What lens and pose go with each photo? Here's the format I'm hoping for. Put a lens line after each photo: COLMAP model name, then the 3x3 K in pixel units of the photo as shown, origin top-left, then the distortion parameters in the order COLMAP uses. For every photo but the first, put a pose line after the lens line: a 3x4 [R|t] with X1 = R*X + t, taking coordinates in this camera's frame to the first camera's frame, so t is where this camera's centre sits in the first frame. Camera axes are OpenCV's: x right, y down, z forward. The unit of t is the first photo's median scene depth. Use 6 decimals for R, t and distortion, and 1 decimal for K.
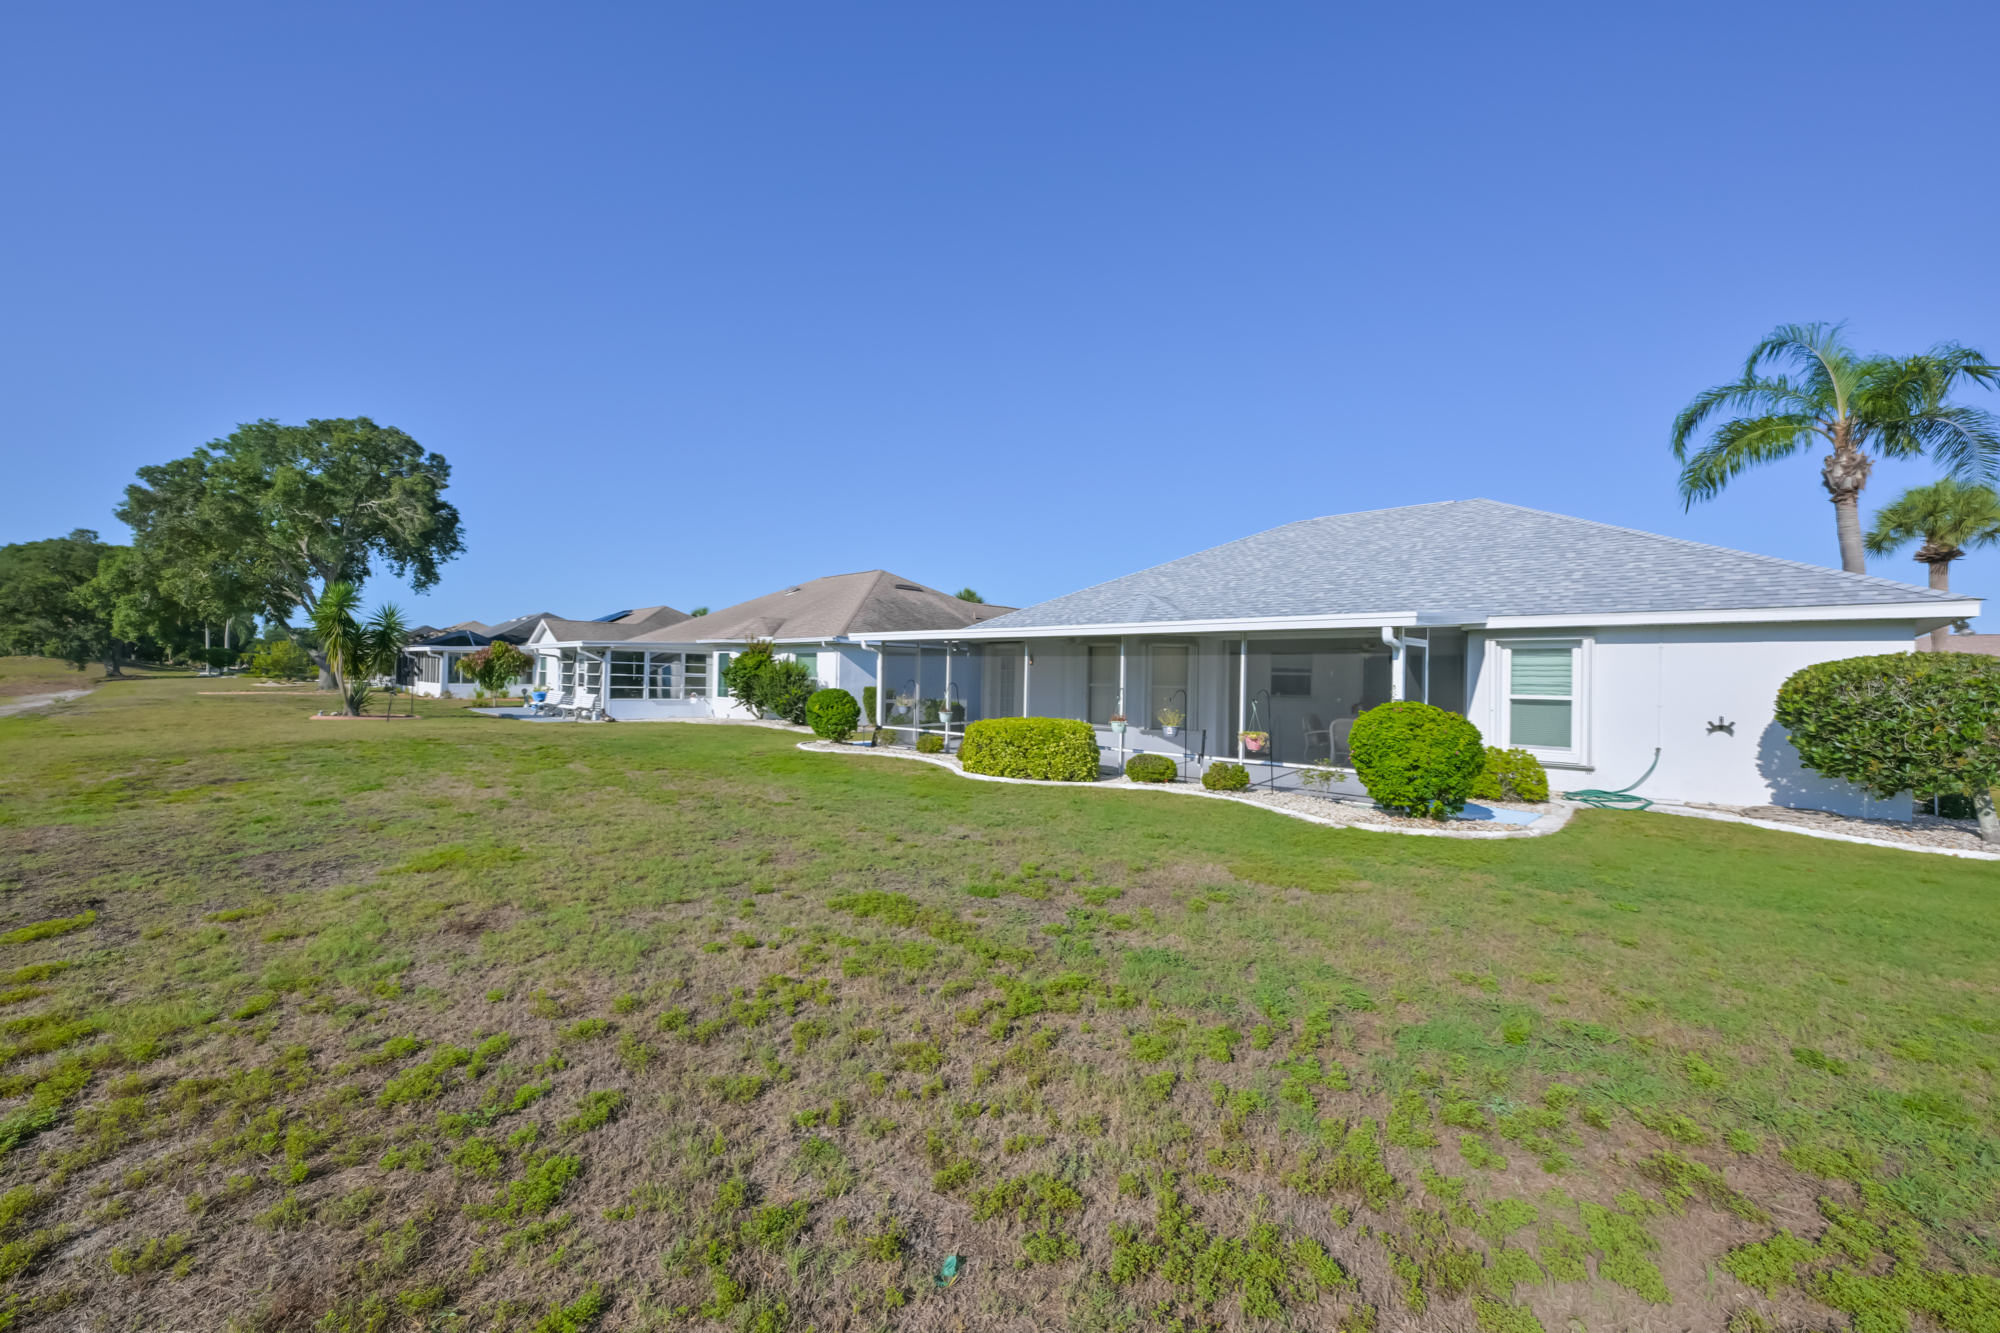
lens RADIAL K [[810.8, 0, 1006.7], [0, 810.8, 670.7], [0, 0, 1]] dist [-0.001013, -0.000166]
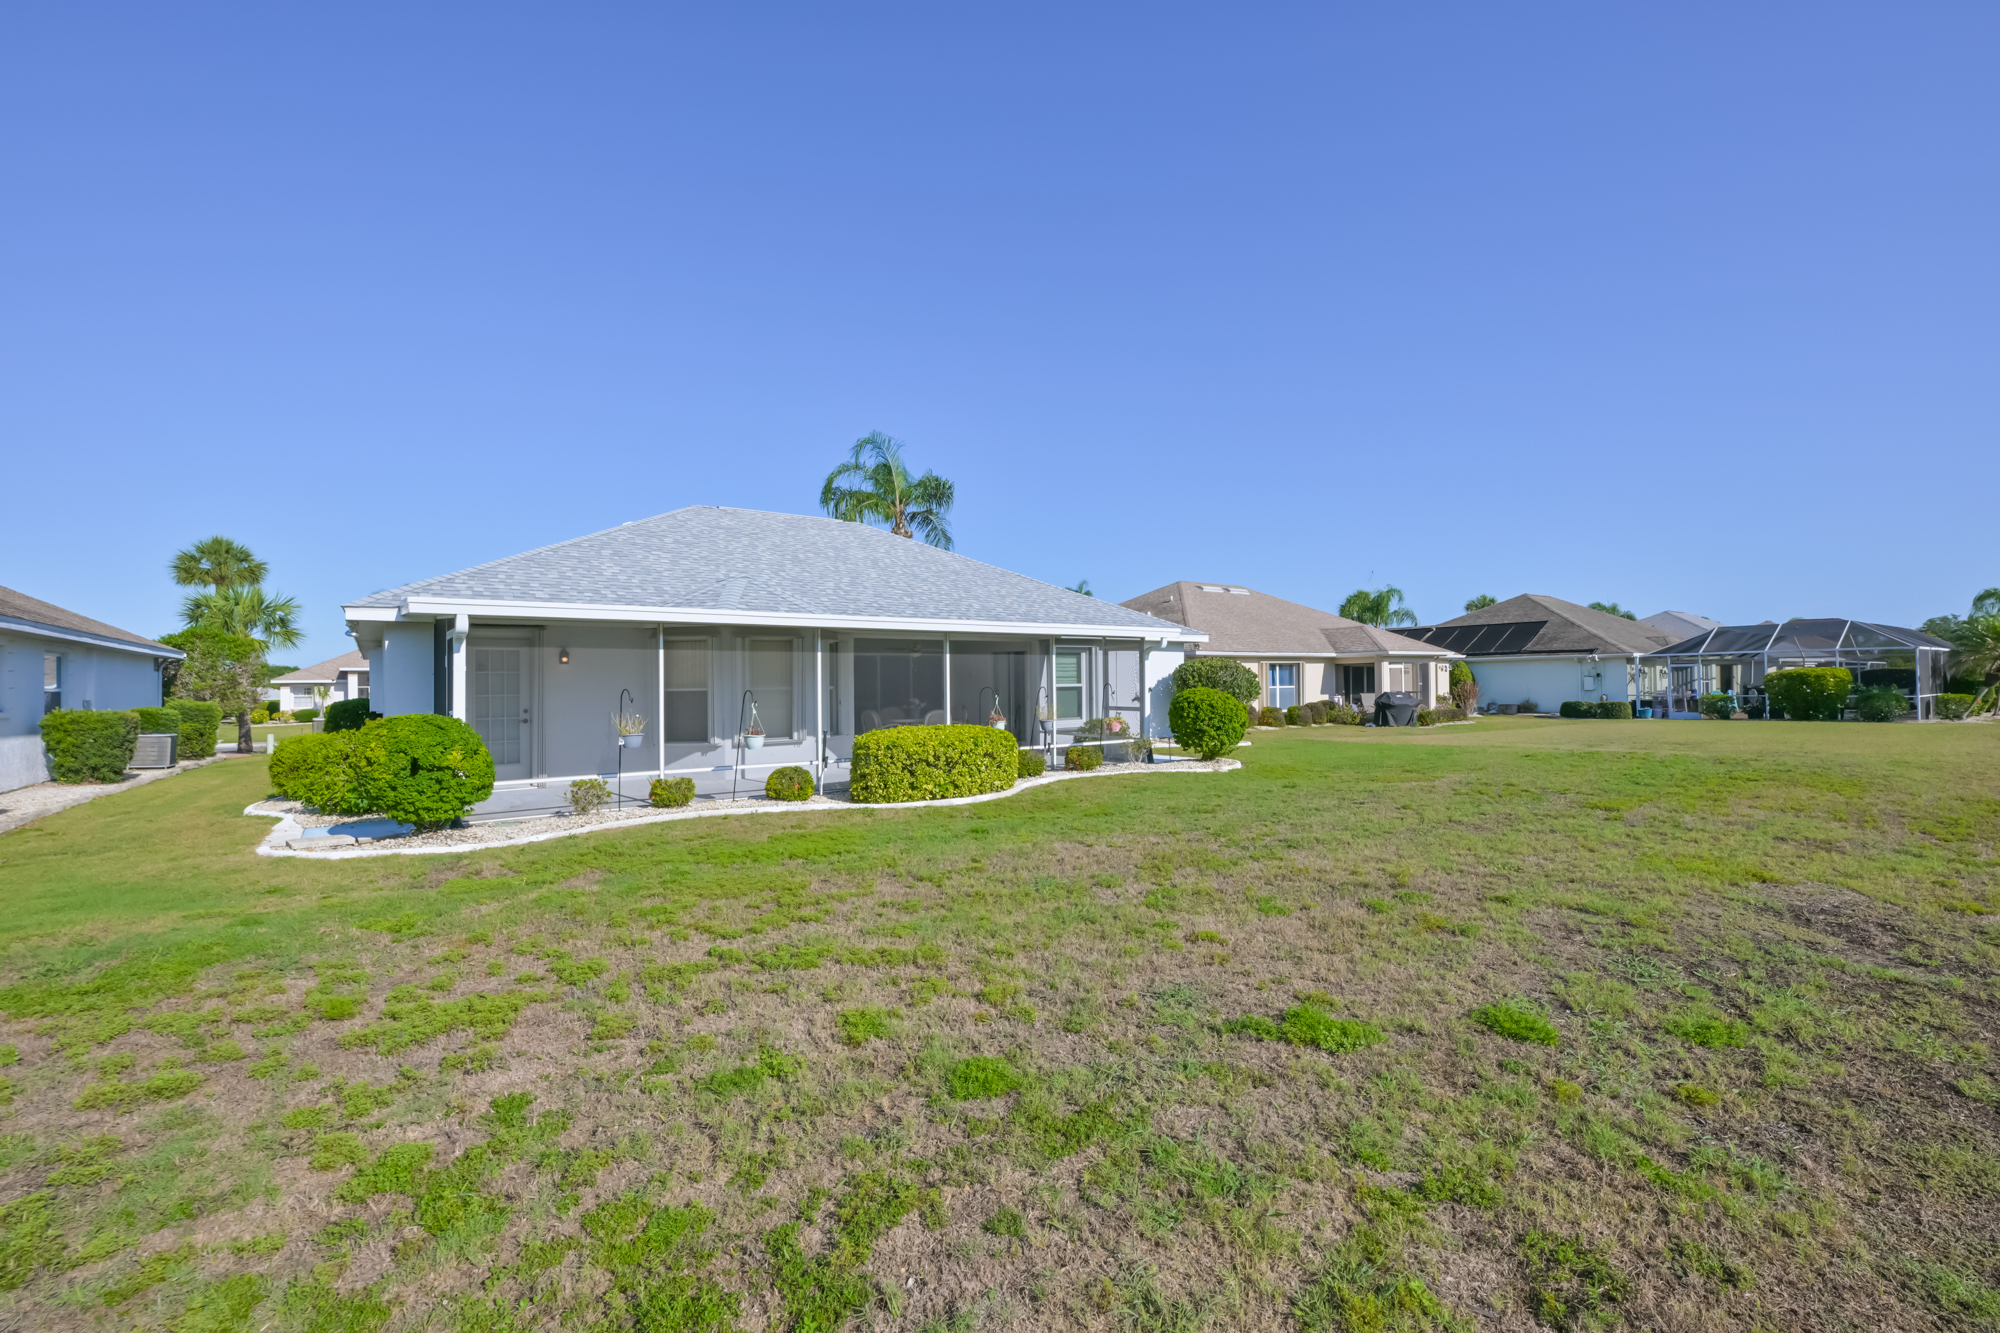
lens RADIAL K [[881.8, 0, 1003.7], [0, 881.8, 658.3], [0, 0, 1]] dist [0.000114, 0.000017]
pose [[0.137178, 0.004817, 0.990535, -0.661055], [0.004175, 0.999976, -0.005441, -0.005509], [-0.990538, 0.004882, 0.137155, 0.608008]]
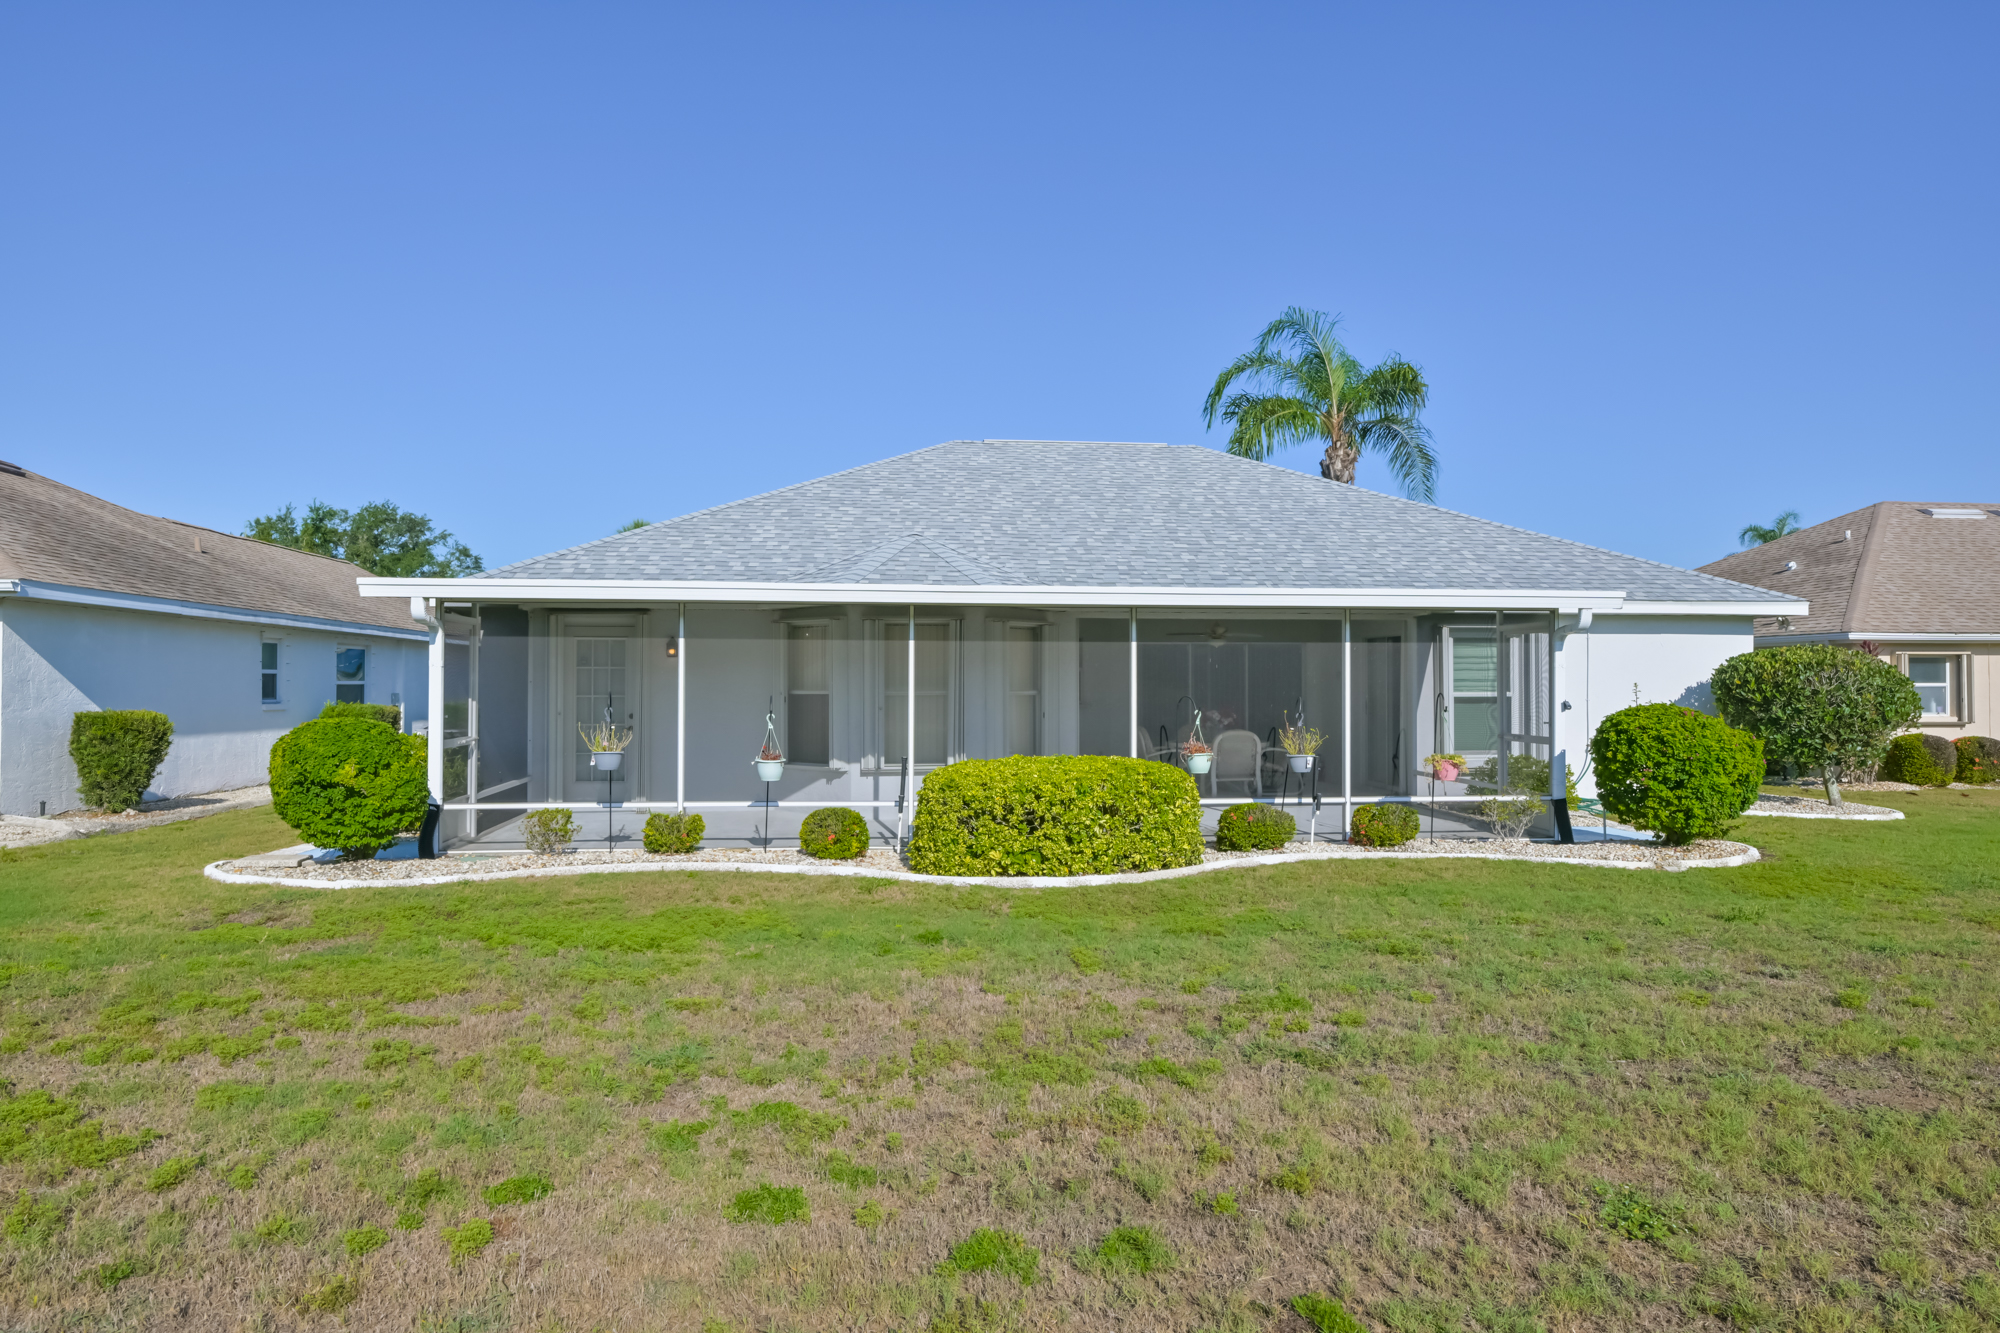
lens RADIAL K [[1214.9, 0, 993.6], [0, 1214.9, 679.5], [0, 0, 1]] dist [-0.002742, -0.000678]
pose [[0.629015, -0.016187, 0.777225, -0.457302], [0.004861, 0.999846, 0.016889, -0.004645], [-0.777378, -0.006845, 0.628996, 0.400486]]
